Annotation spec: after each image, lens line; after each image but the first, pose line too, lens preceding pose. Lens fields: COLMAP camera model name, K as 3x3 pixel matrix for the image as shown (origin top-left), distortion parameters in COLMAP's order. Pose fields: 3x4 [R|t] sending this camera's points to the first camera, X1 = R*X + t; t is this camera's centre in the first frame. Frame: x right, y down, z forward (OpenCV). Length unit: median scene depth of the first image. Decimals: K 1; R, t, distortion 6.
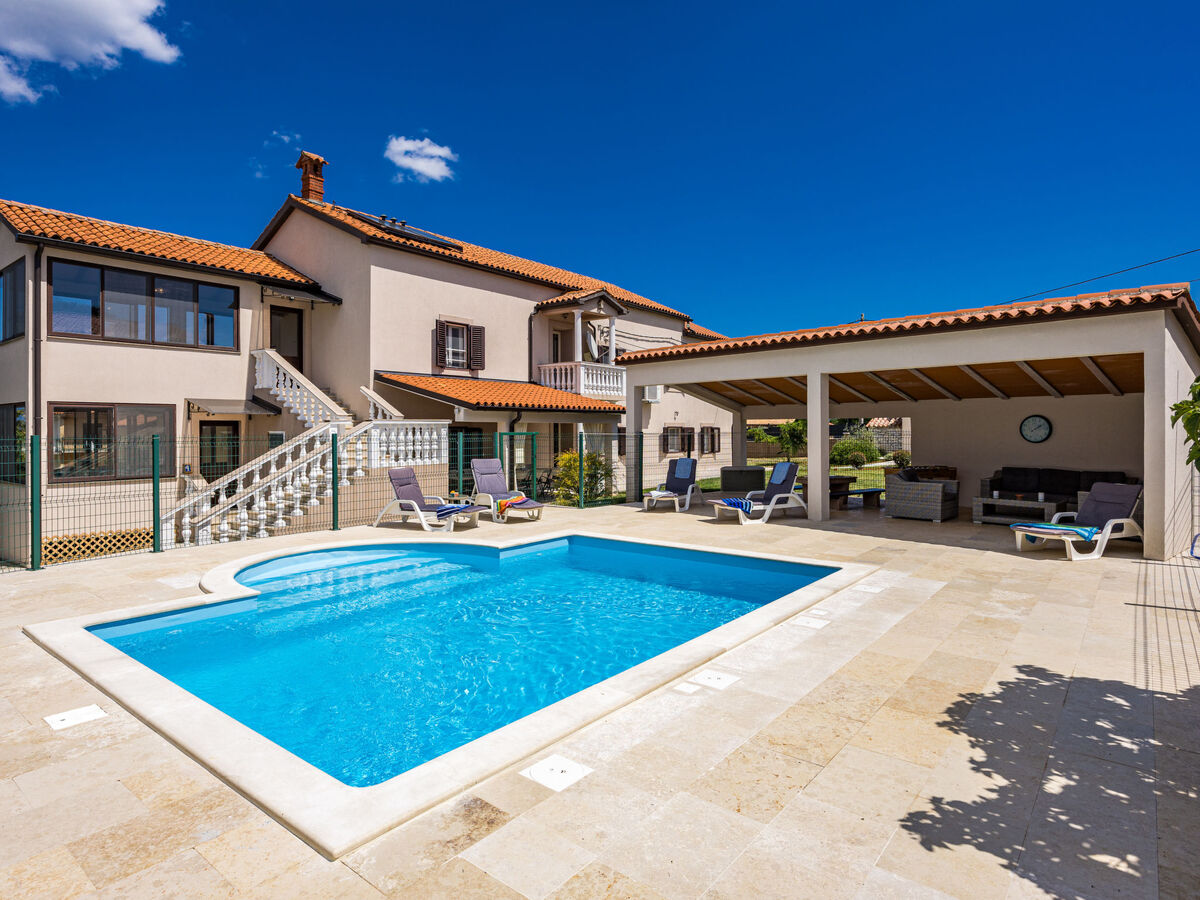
lens RADIAL K [[679.3, 0, 598.4], [0, 679.3, 434.3], [0, 0, 1]] dist [-0.010611, 0.002560]
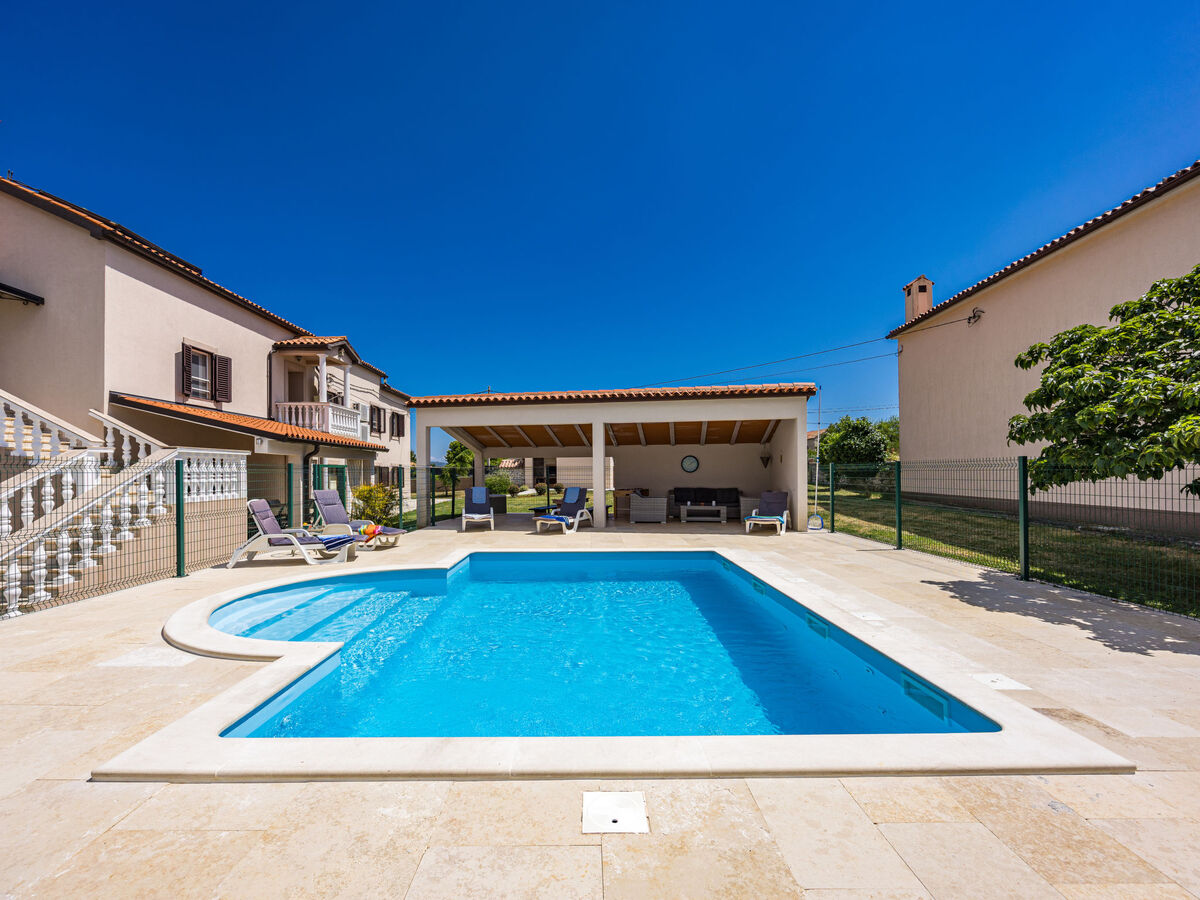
lens RADIAL K [[513.8, 0, 588.1], [0, 513.8, 470.7], [0, 0, 1]] dist [-0.010233, 0.002736]
pose [[0.781295, 0.000506, 0.624162, -0.340209], [0.007387, 0.999922, -0.010057, 0.019207], [-0.624119, 0.012468, 0.781230, 0.177247]]
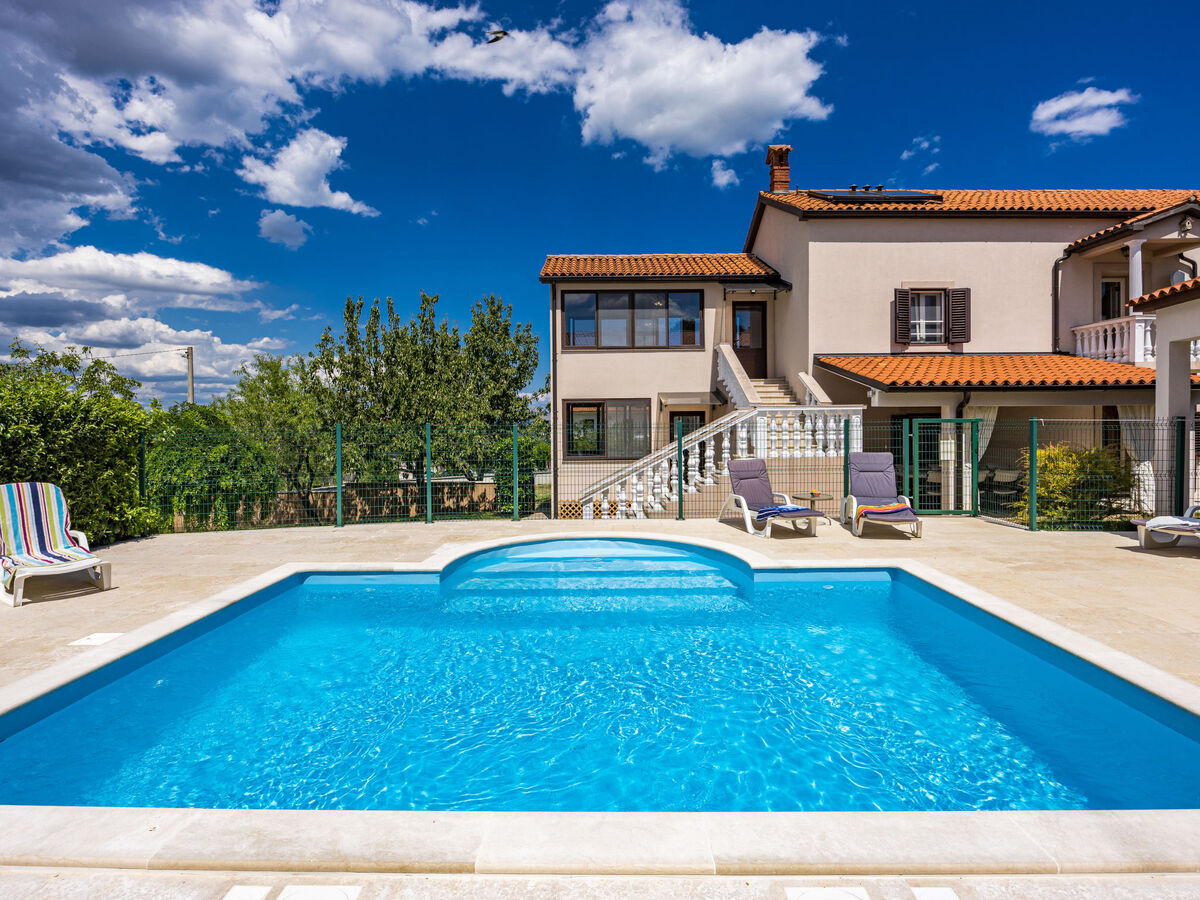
lens RADIAL K [[630.5, 0, 600.7], [0, 630.5, 427.6], [0, 0, 1]] dist [-0.006658, -0.001023]
pose [[0.615552, 0.001303, -0.788095, 0.222641], [0.000050, 0.999999, 0.001693, 0.006327], [0.788096, -0.001081, 0.615551, 0.309698]]
